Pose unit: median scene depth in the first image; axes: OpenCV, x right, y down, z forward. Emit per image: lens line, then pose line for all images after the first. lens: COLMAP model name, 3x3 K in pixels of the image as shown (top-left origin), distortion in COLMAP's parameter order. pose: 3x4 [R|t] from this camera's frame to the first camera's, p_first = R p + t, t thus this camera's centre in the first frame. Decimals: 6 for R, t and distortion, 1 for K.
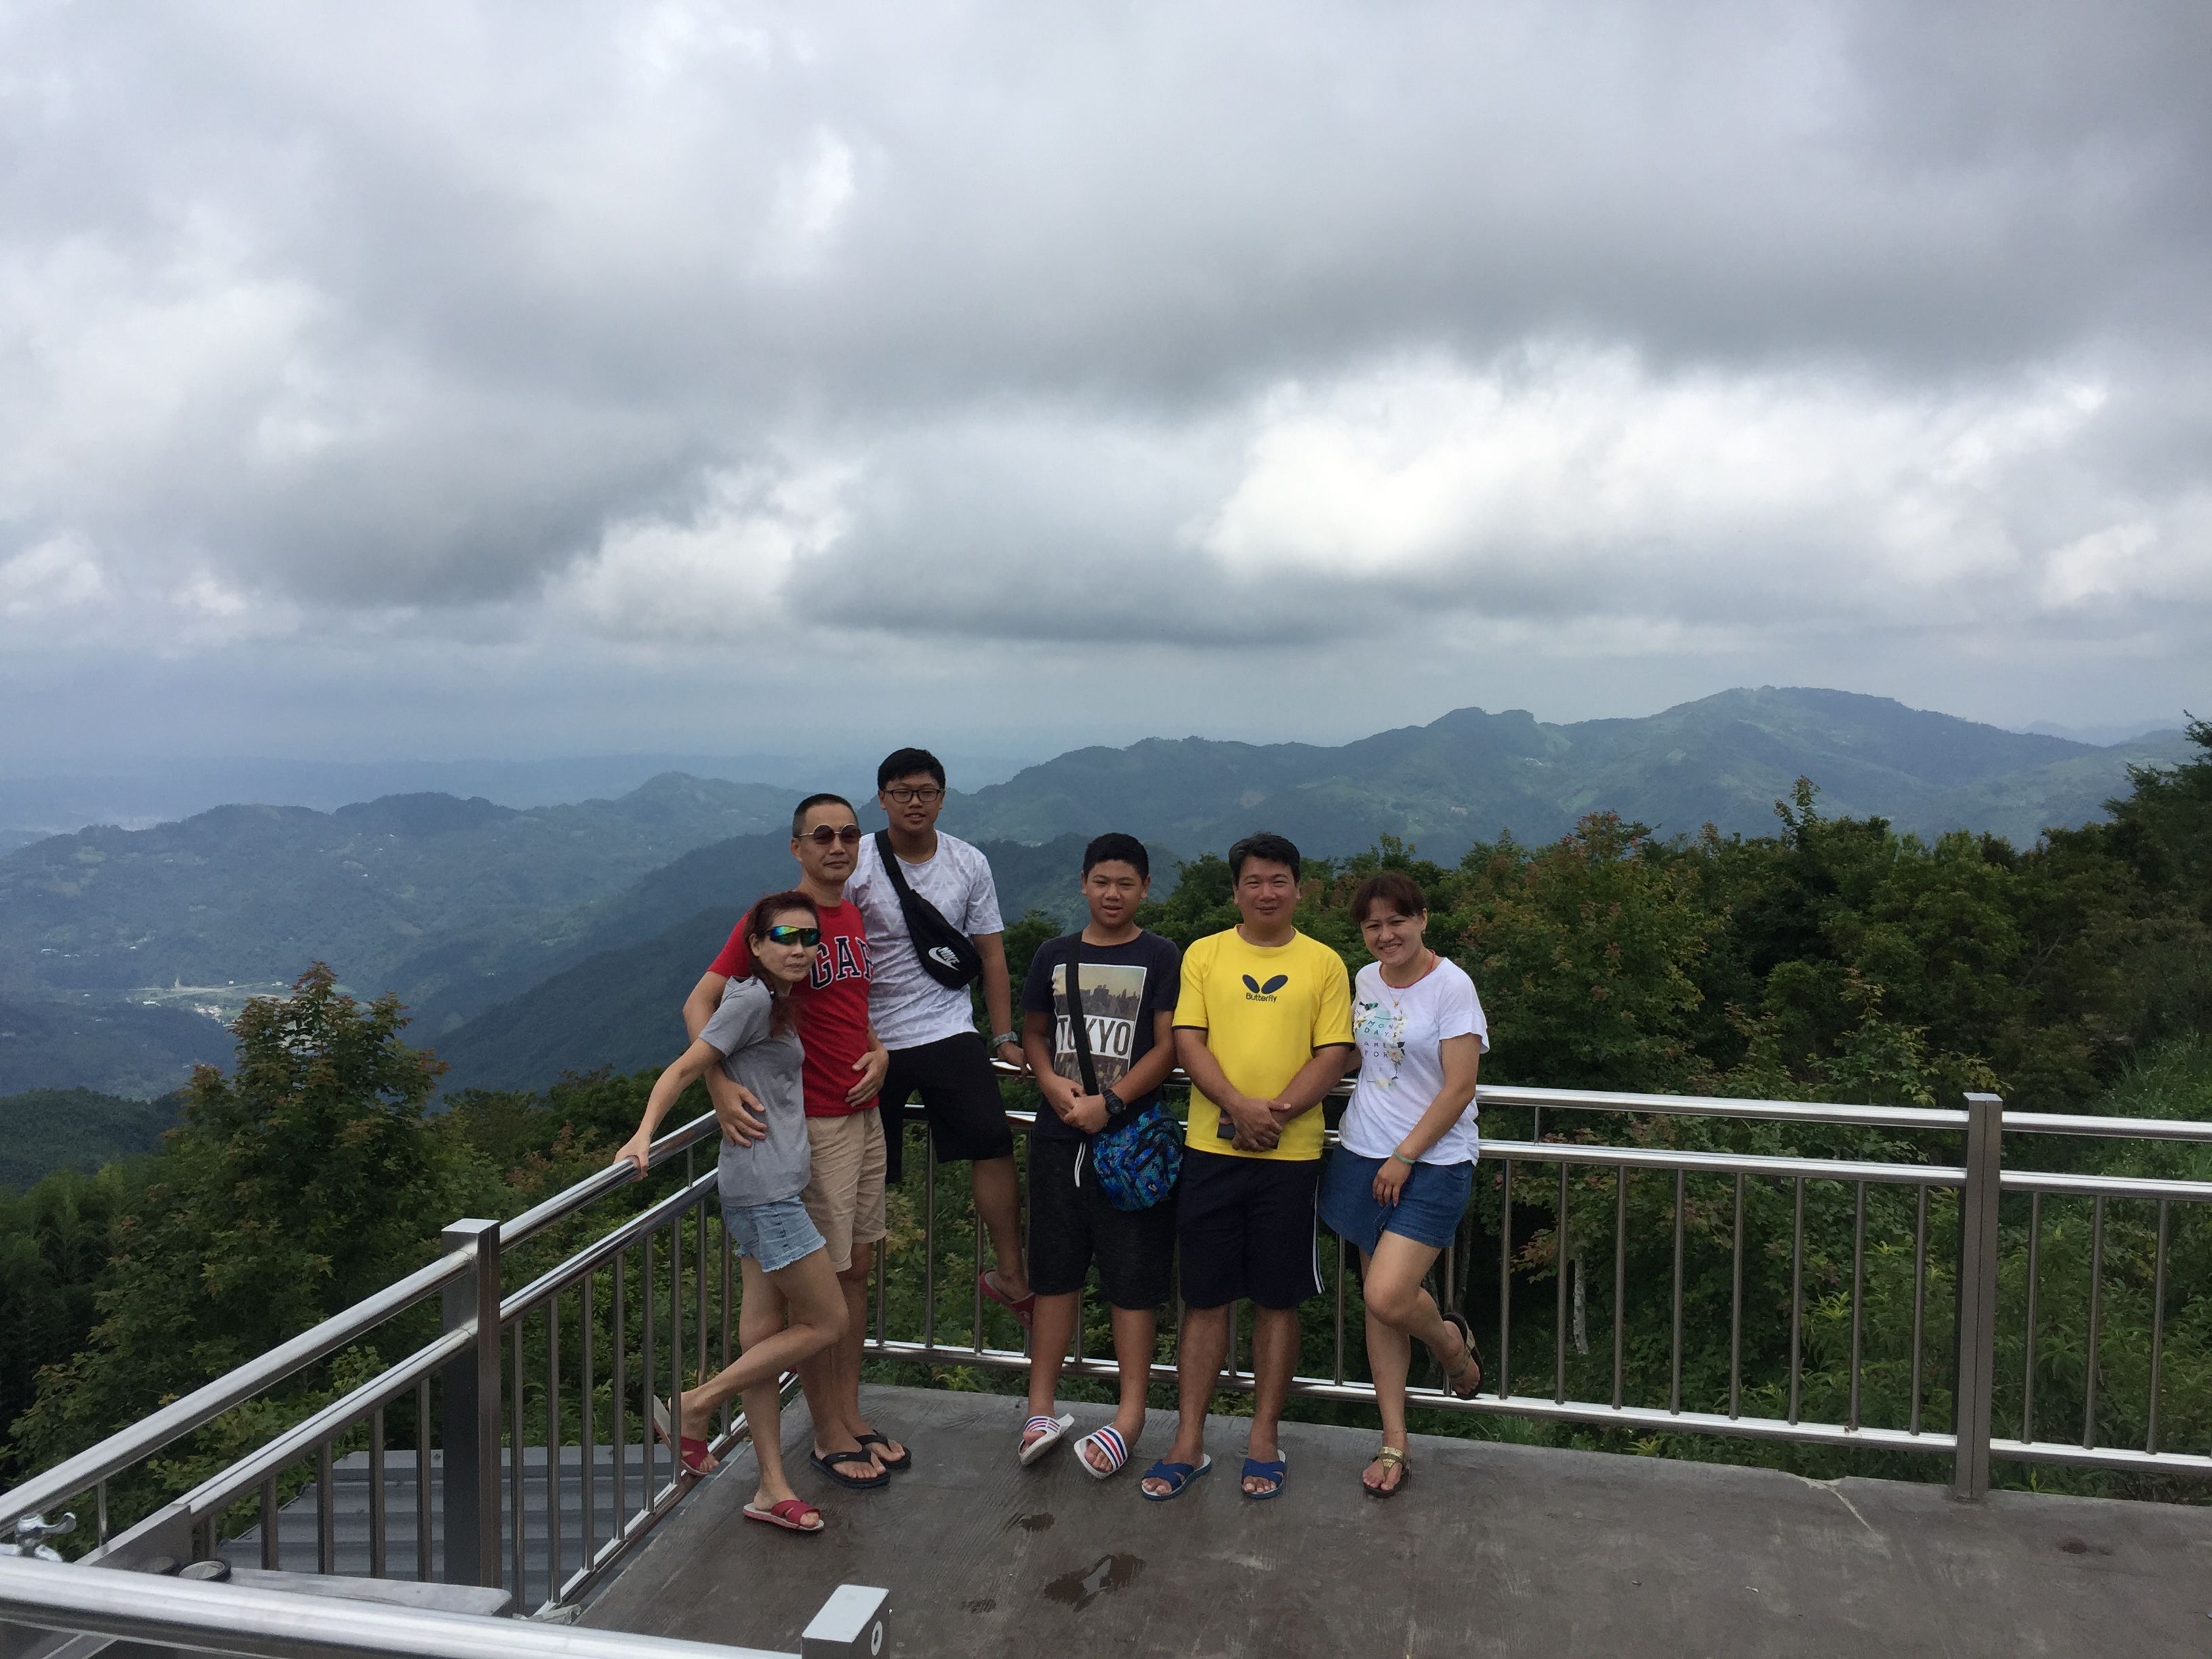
lens RADIAL K [[1895.2, 0, 1094.4], [0, 1895.2, 759.1], [0, 0, 1]] dist [0.070226, -0.102030]
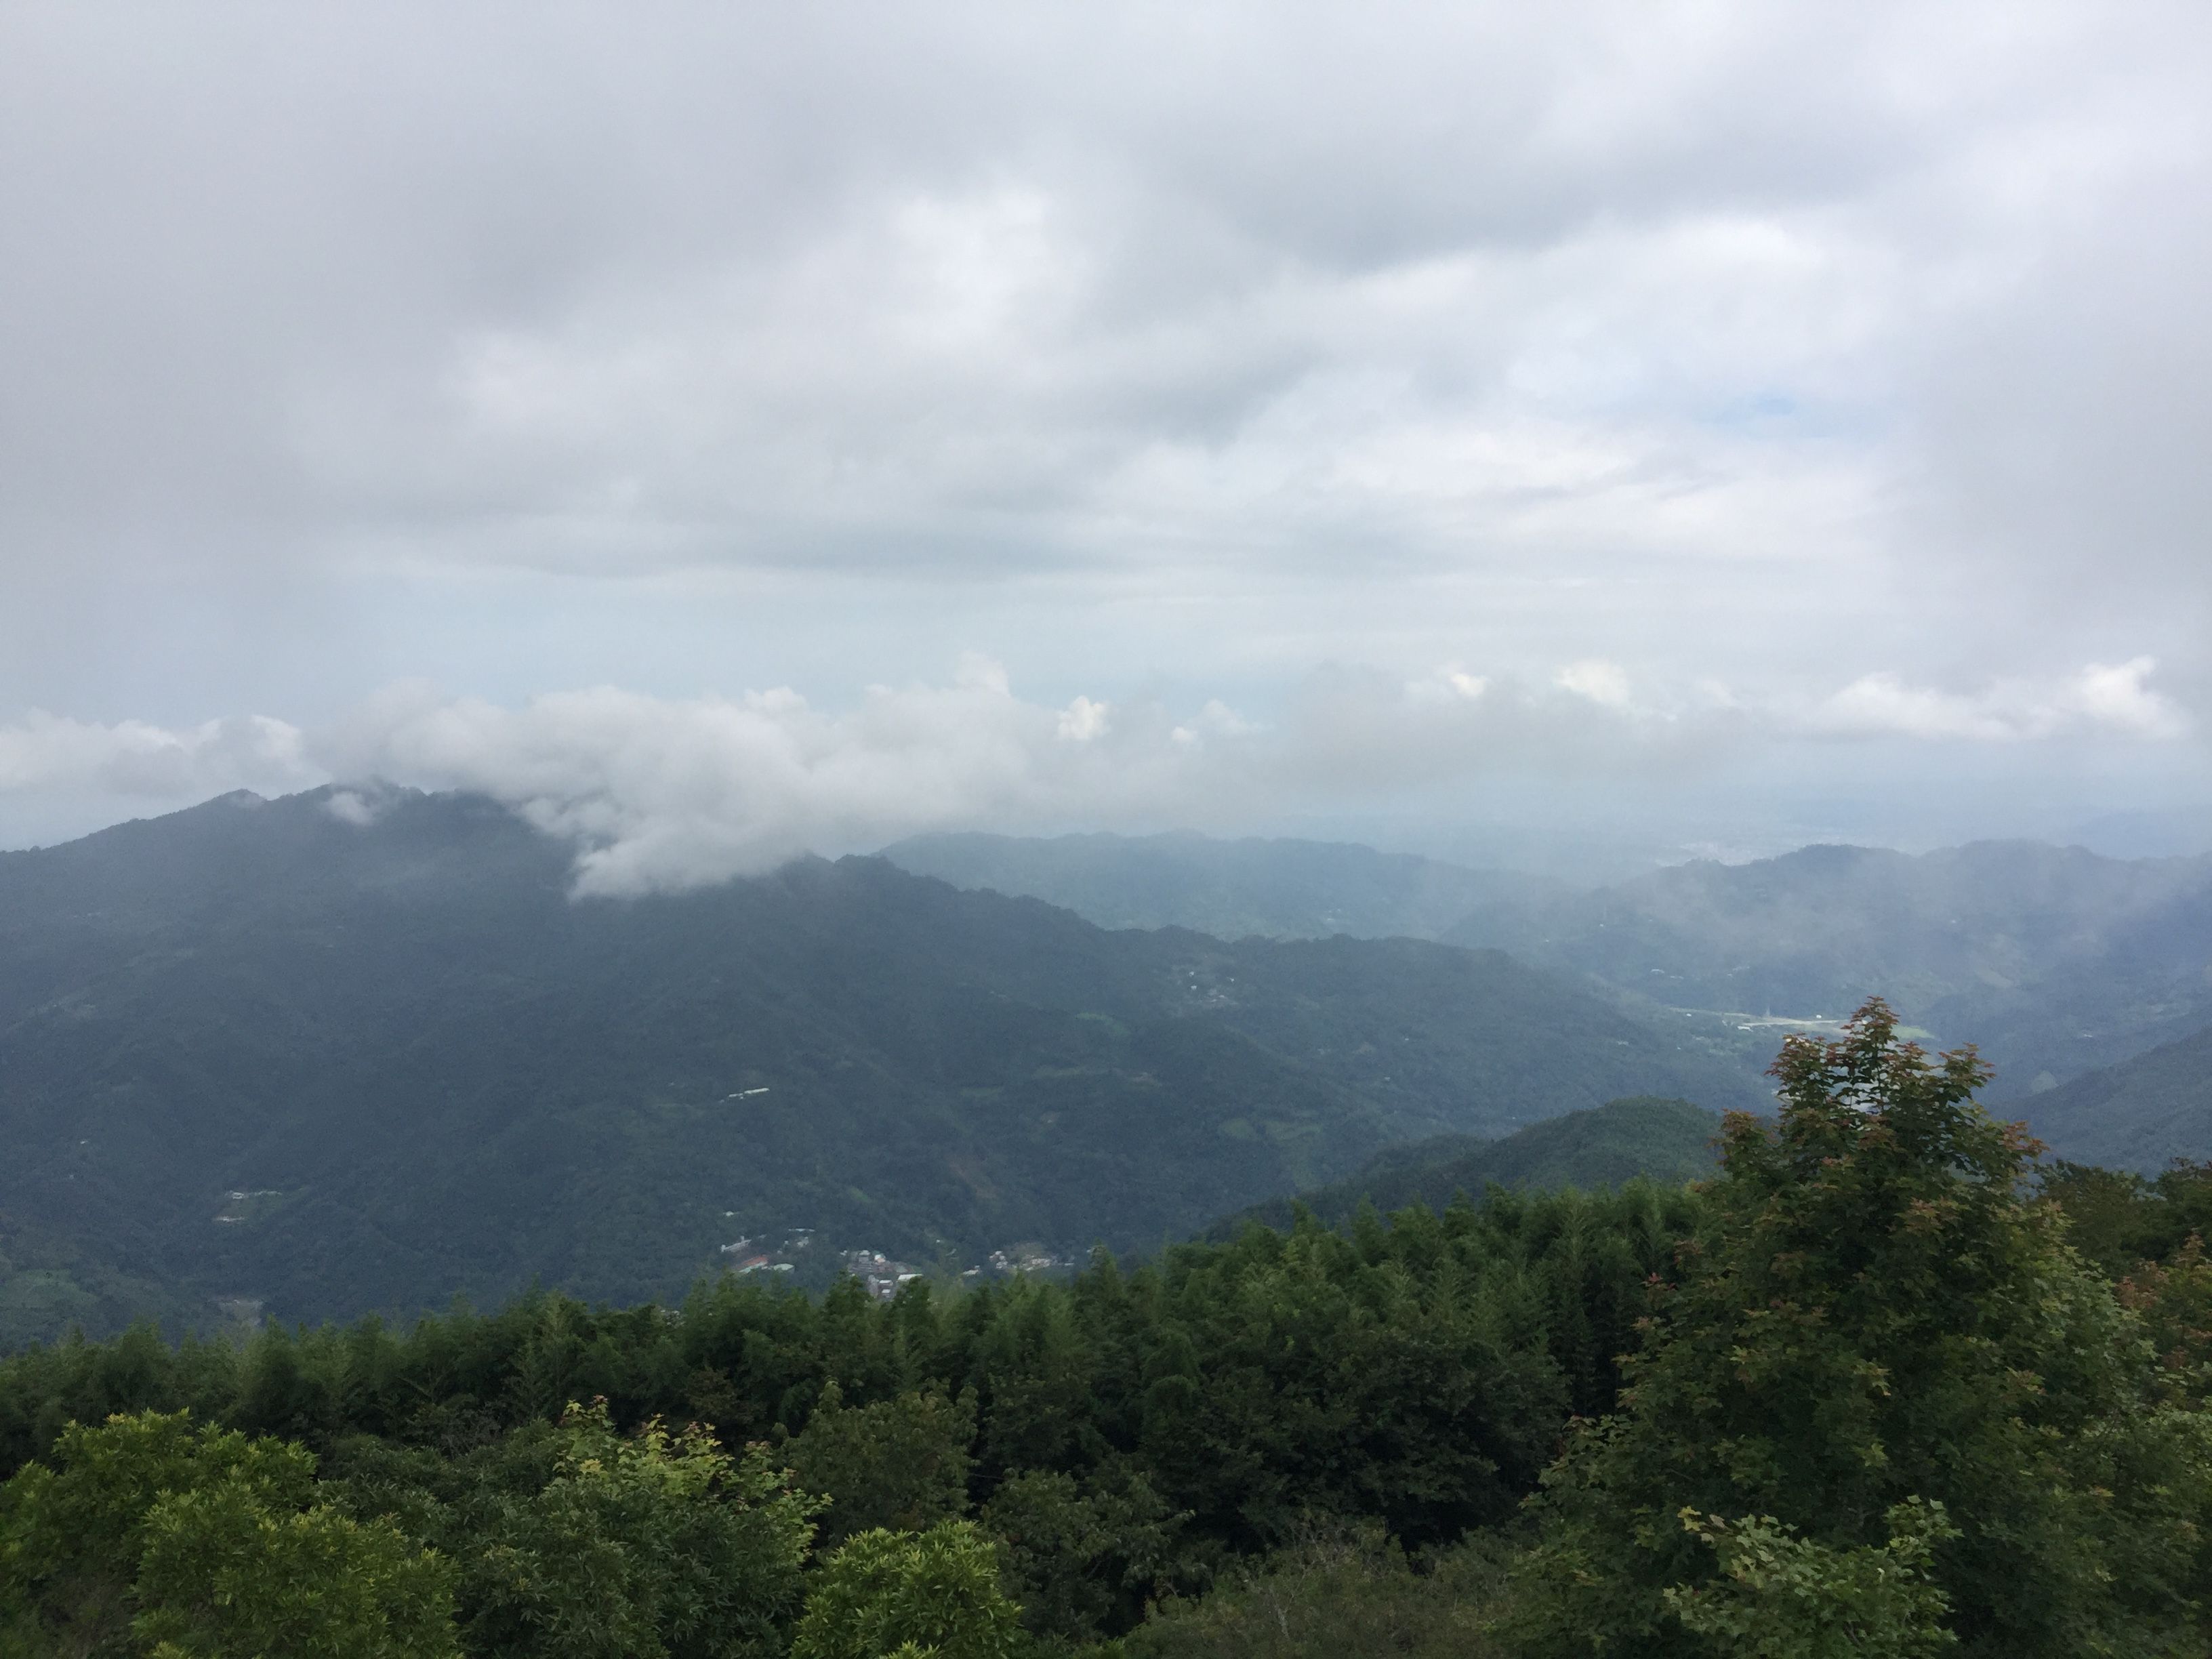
lens RADIAL K [[1895.2, 0, 1122.2], [0, 1895.2, 786.0], [0, 0, 1]] dist [0.070226, -0.102030]
pose [[0.714692, 0.011578, -0.699344, -0.068868], [-0.017227, 0.999851, -0.001052, 0.023299], [0.699228, 0.012799, 0.714785, 0.195207]]
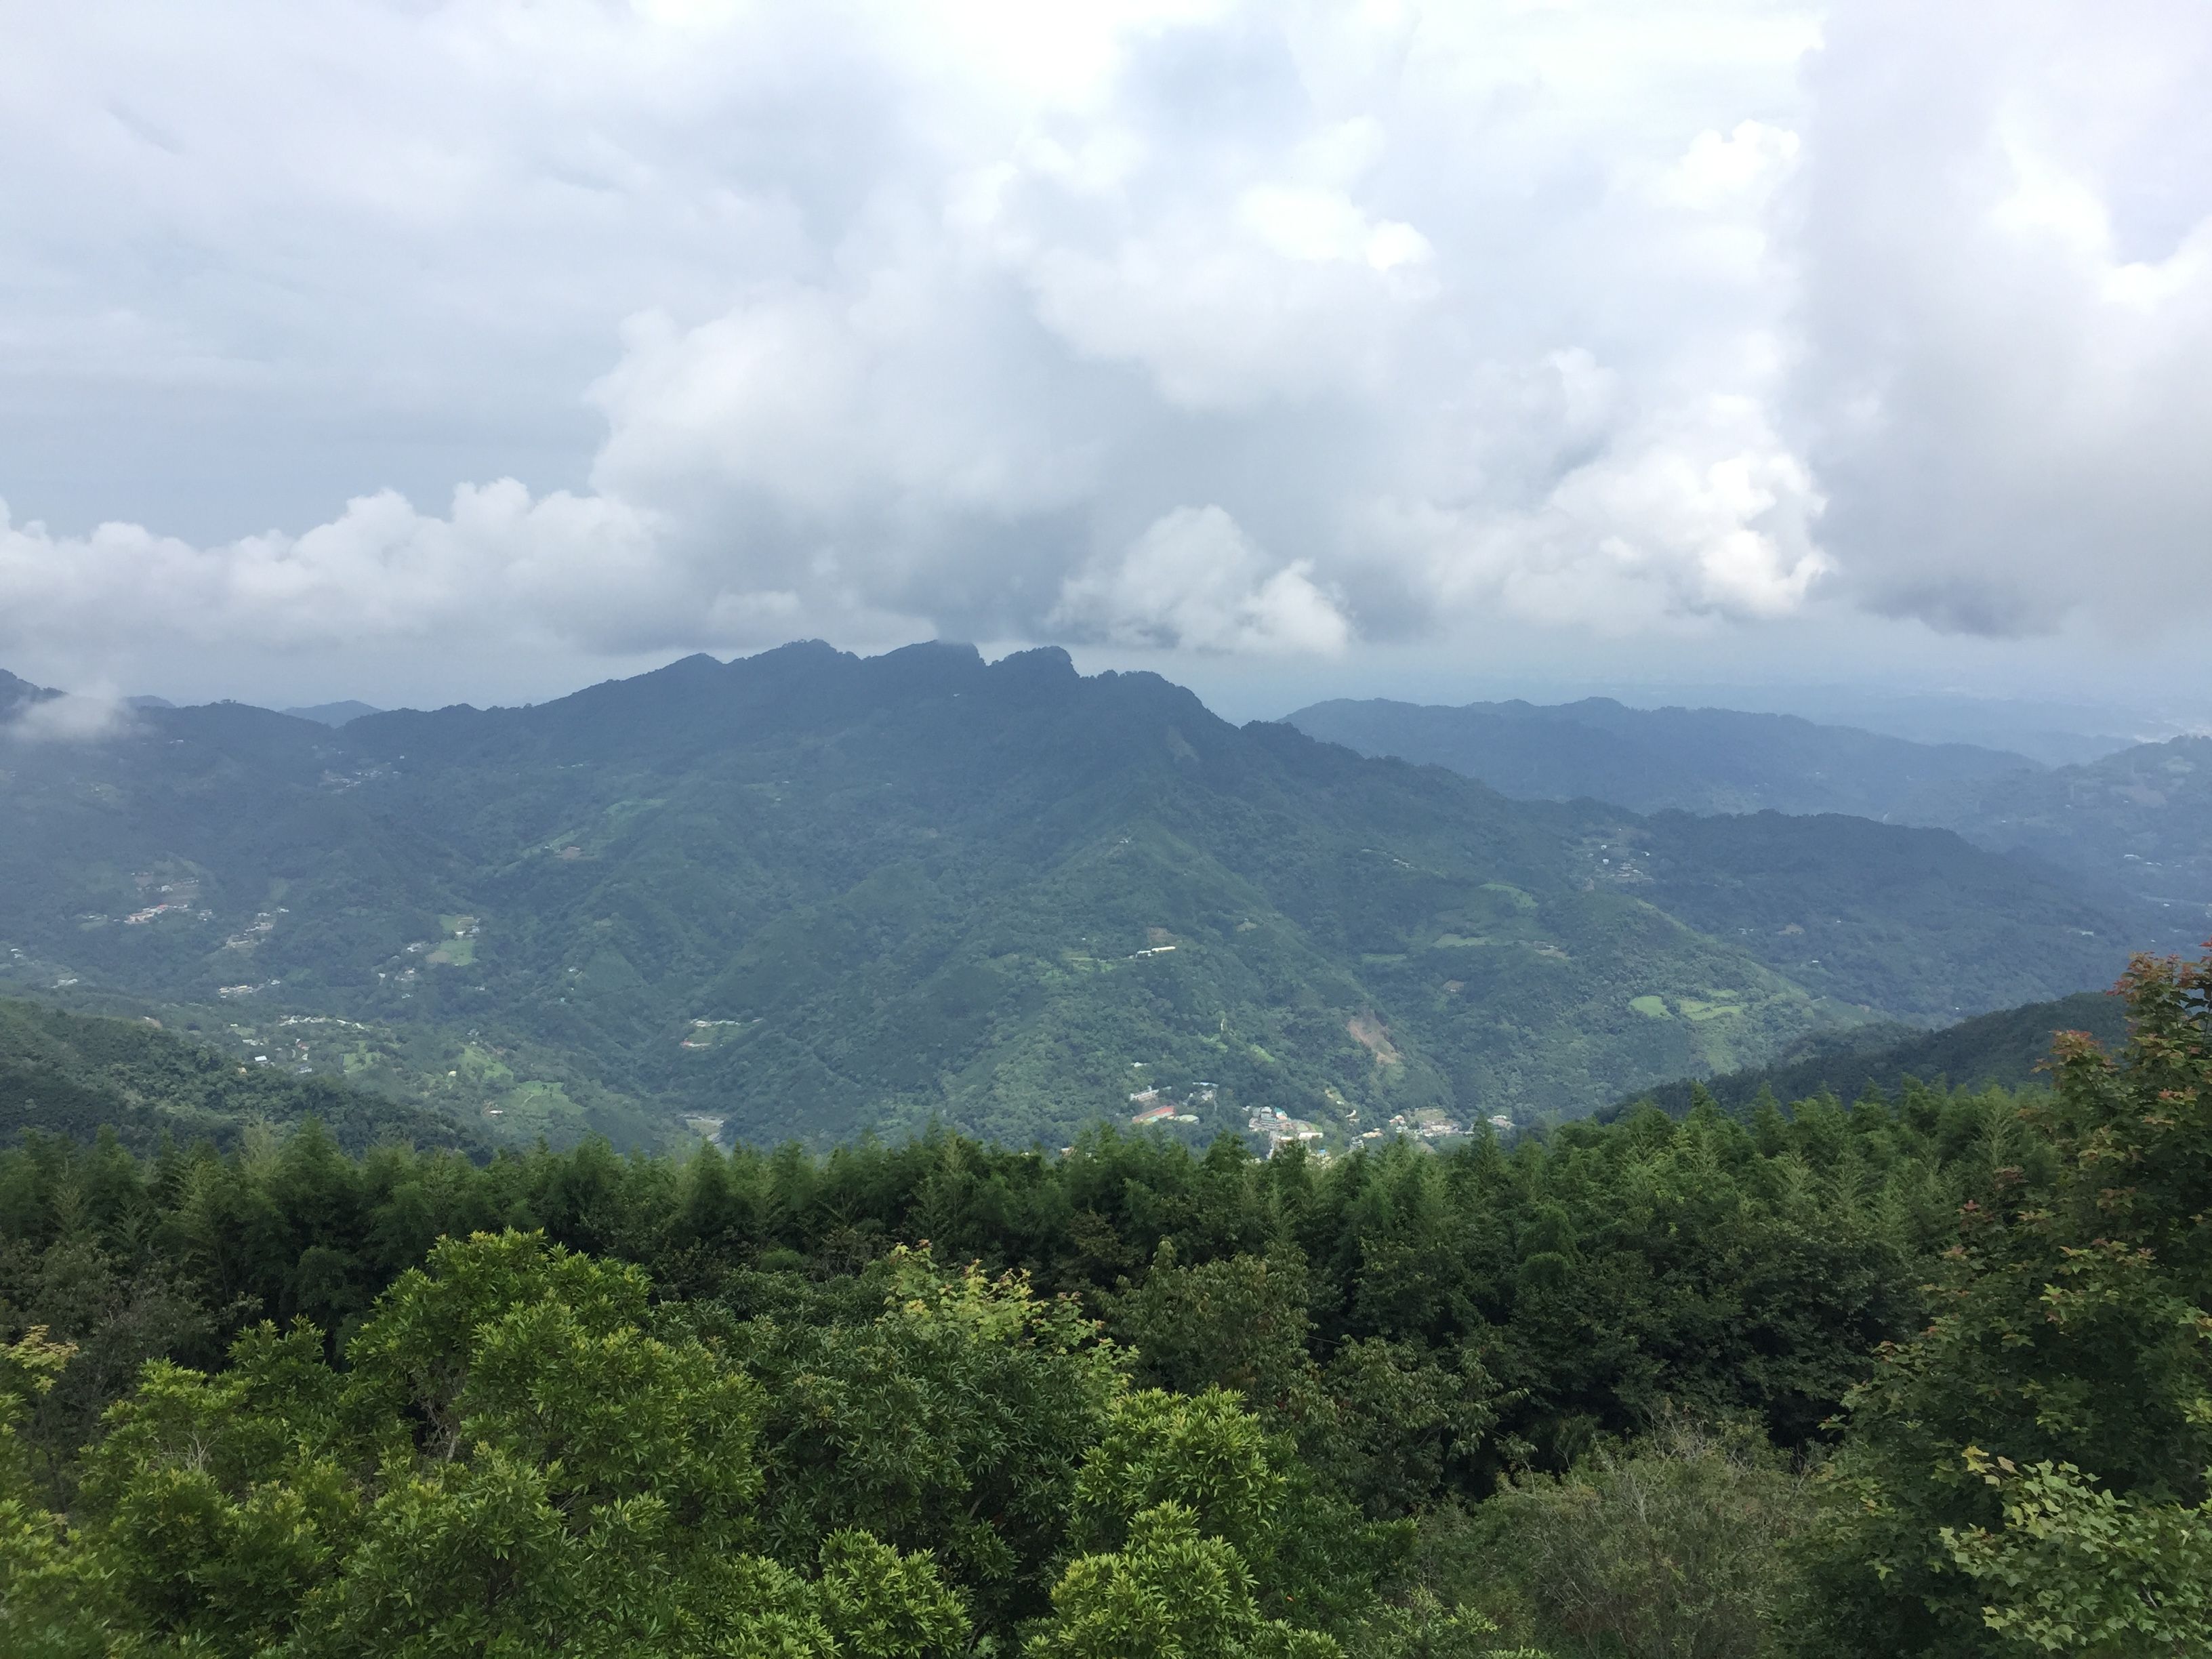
lens RADIAL K [[1895.2, 0, 1120.0], [0, 1895.2, 798.4], [0, 0, 1]] dist [0.070226, -0.102030]
pose [[0.549468, 0.078627, -0.831807, -0.037901], [-0.021672, 0.996568, 0.079885, 0.013450], [0.835233, -0.025868, 0.549287, 0.240182]]
